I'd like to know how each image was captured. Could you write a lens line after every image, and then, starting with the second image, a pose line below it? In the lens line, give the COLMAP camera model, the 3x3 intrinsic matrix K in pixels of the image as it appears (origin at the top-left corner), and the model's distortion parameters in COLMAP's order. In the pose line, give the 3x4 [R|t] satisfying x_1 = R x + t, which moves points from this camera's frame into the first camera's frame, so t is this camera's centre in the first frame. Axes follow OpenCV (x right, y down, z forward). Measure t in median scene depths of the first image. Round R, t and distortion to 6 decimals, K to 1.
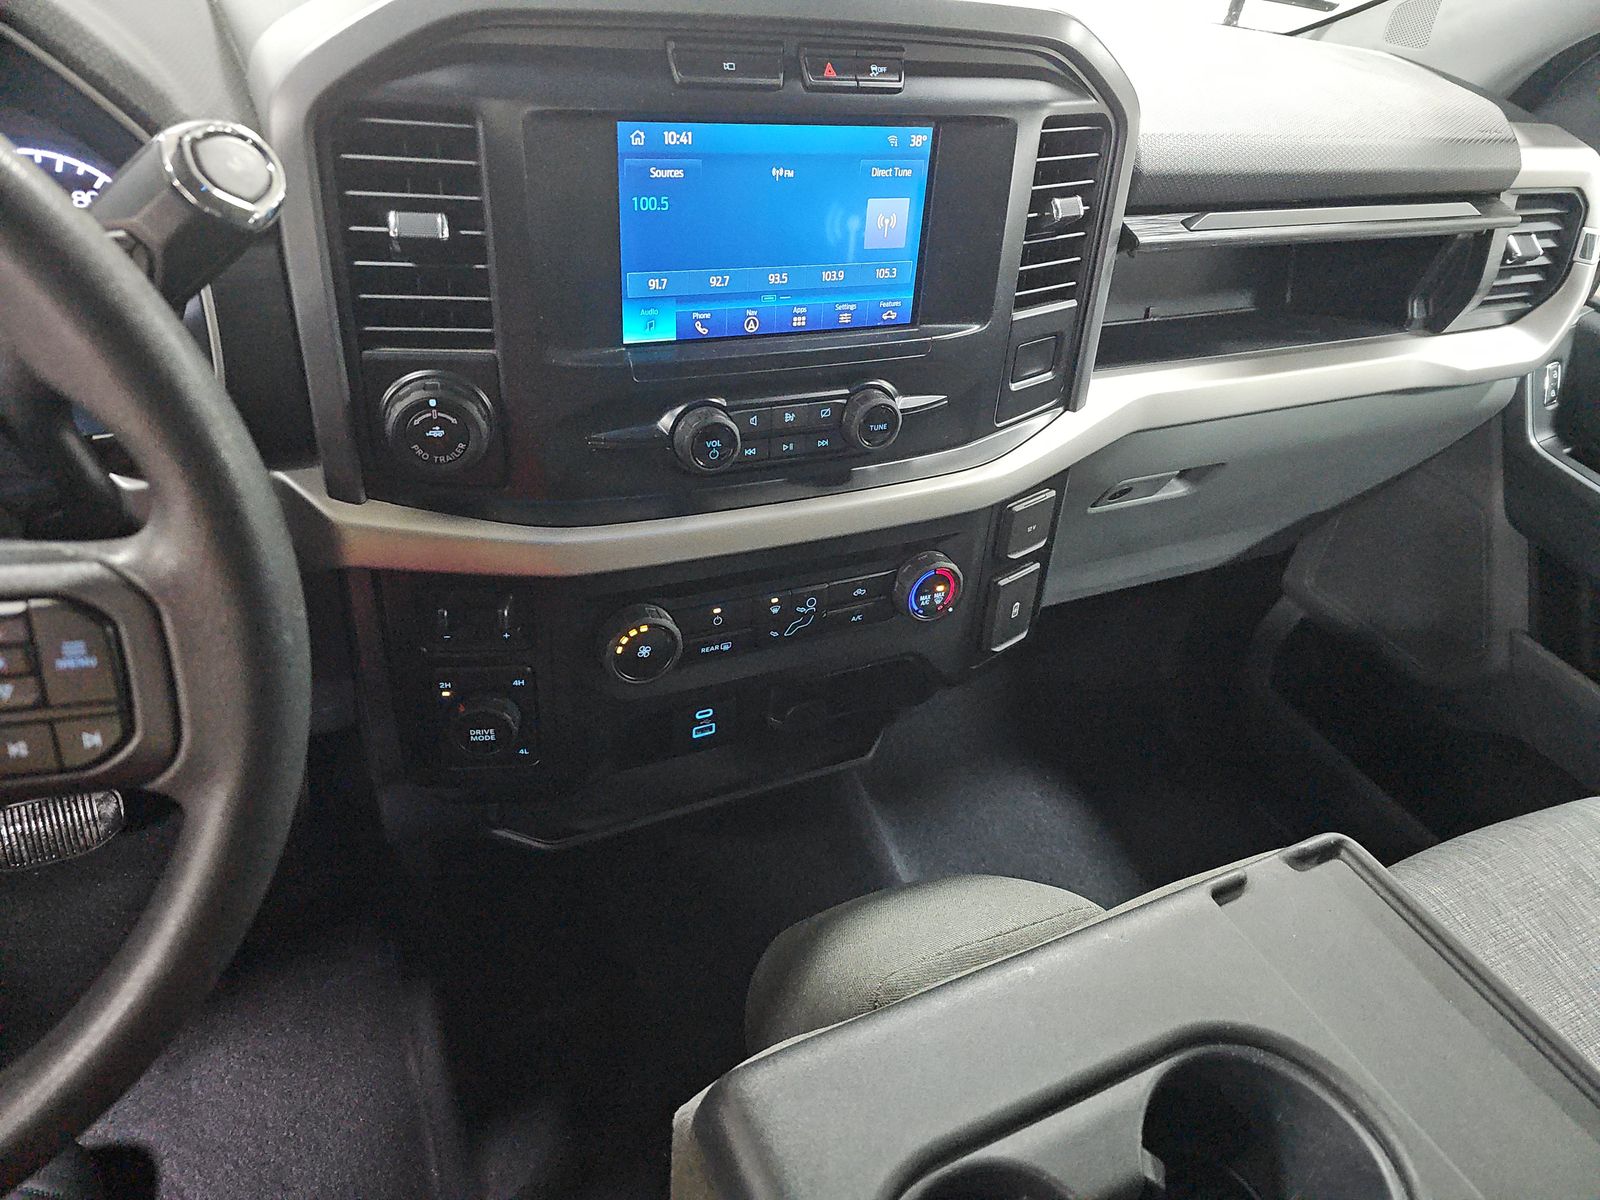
lens RADIAL K [[998.5, 0, 800.0], [0, 998.5, 600.0], [0, 0, 1]] dist [0.019668, -0.022137]
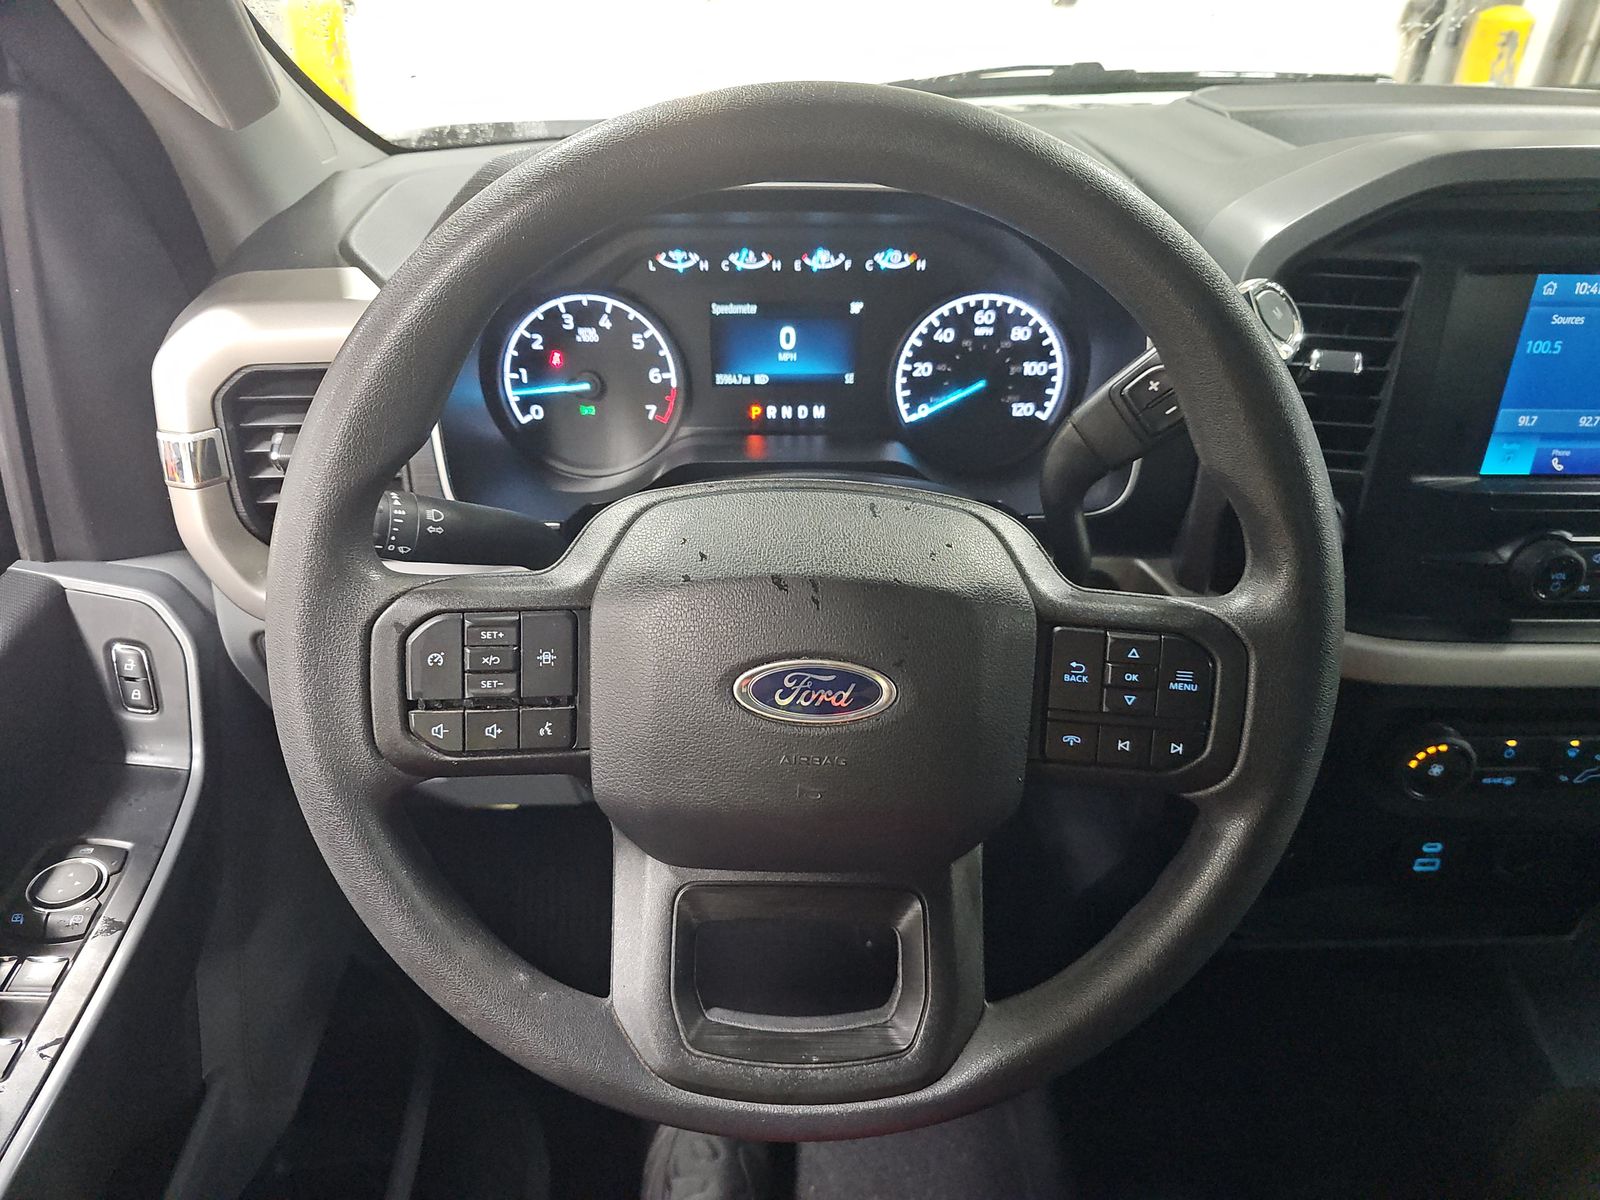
lens RADIAL K [[998.5, 0, 800.0], [0, 998.5, 600.0], [0, 0, 1]] dist [0.019668, -0.022137]
pose [[0.915799, 0.121697, -0.382756, -0.409925], [-0.167620, 0.981837, -0.088882, 0.087196], [0.364987, 0.145555, 0.919564, -0.209525]]
